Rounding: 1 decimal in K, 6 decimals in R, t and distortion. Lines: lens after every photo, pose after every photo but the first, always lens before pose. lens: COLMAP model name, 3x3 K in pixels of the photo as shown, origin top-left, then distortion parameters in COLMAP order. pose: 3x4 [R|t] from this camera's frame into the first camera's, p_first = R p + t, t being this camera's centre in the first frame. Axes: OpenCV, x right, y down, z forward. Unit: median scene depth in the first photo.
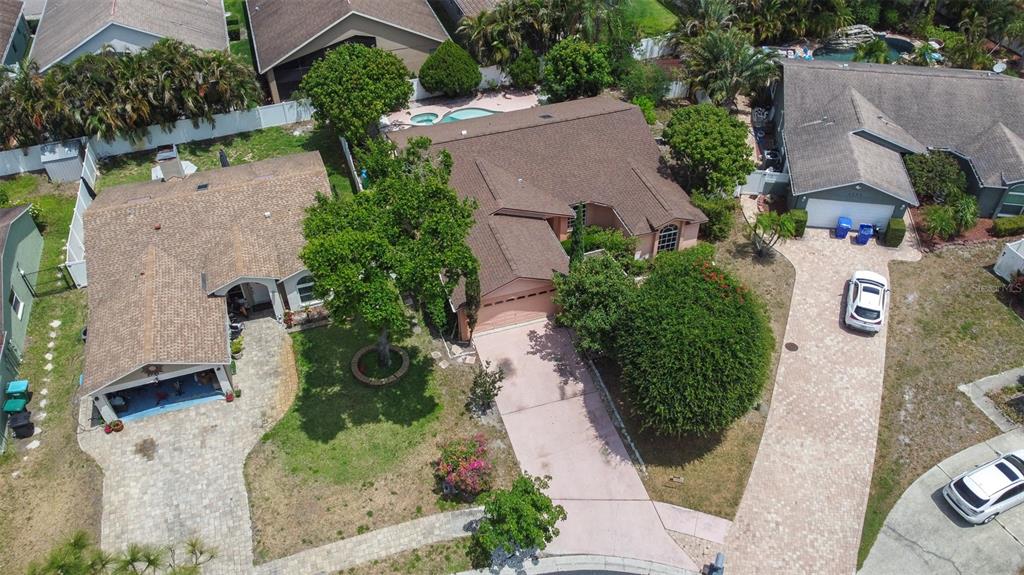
lens RADIAL K [[776.9, 0, 508.3], [0, 776.9, 287.3], [0, 0, 1]] dist [-0.004391, 0.003540]
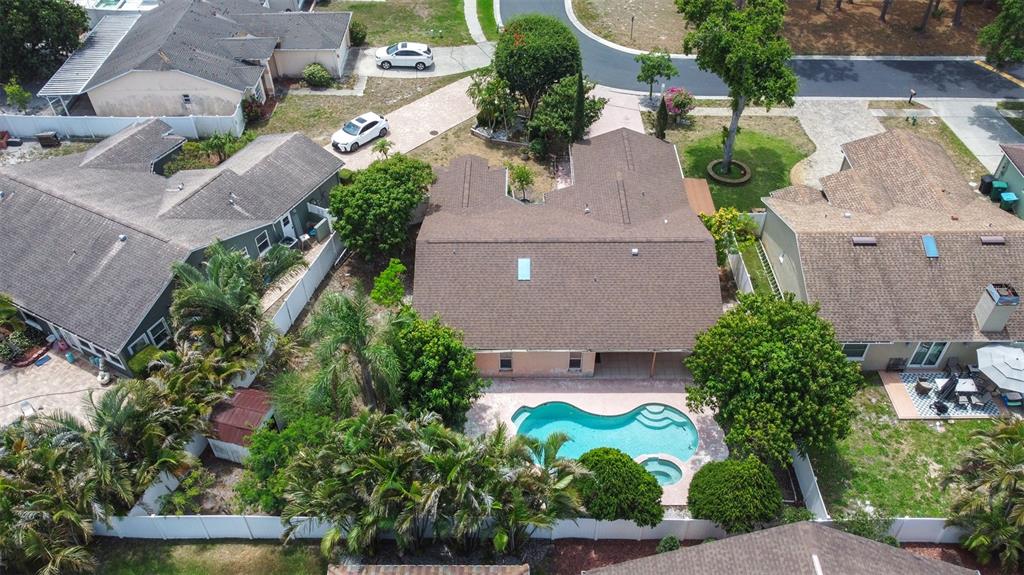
lens RADIAL K [[781.0, 0, 508.0], [0, 781.0, 287.4], [0, 0, 1]] dist [-0.002071, 0.001077]
pose [[-0.948981, -0.201873, 0.242244, -0.160846], [0.224408, 0.107345, 0.968565, -1.203156], [-0.221531, 0.973511, -0.056566, 1.280739]]
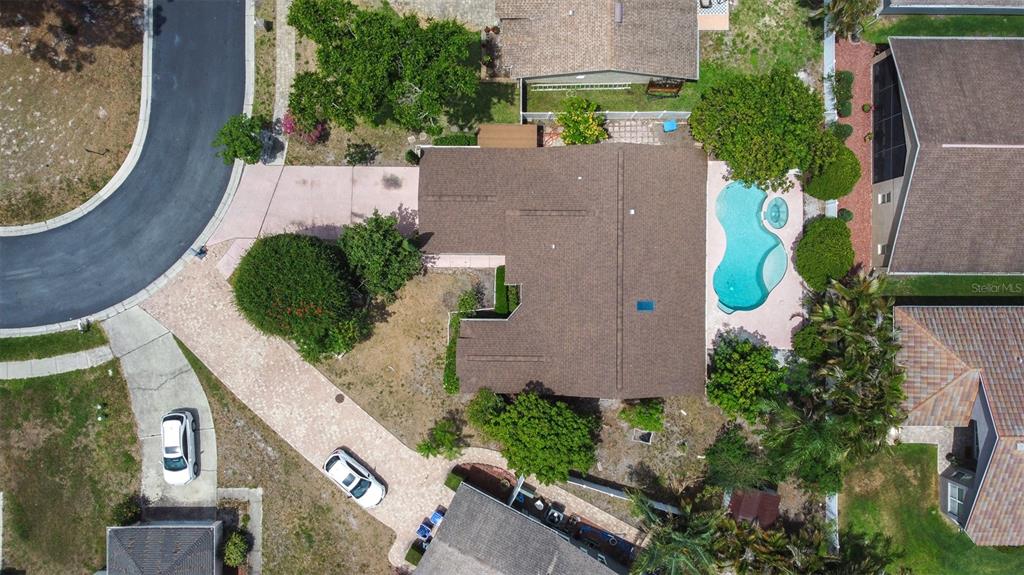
lens RADIAL K [[775.9, 0, 507.0], [0, 775.9, 286.3], [0, 0, 1]] dist [0.001407, -0.005200]
pose [[-0.314666, 0.949130, 0.011747, 0.082353], [-0.635253, -0.219769, 0.740375, -0.978392], [0.705294, 0.225509, 0.672091, 0.277918]]
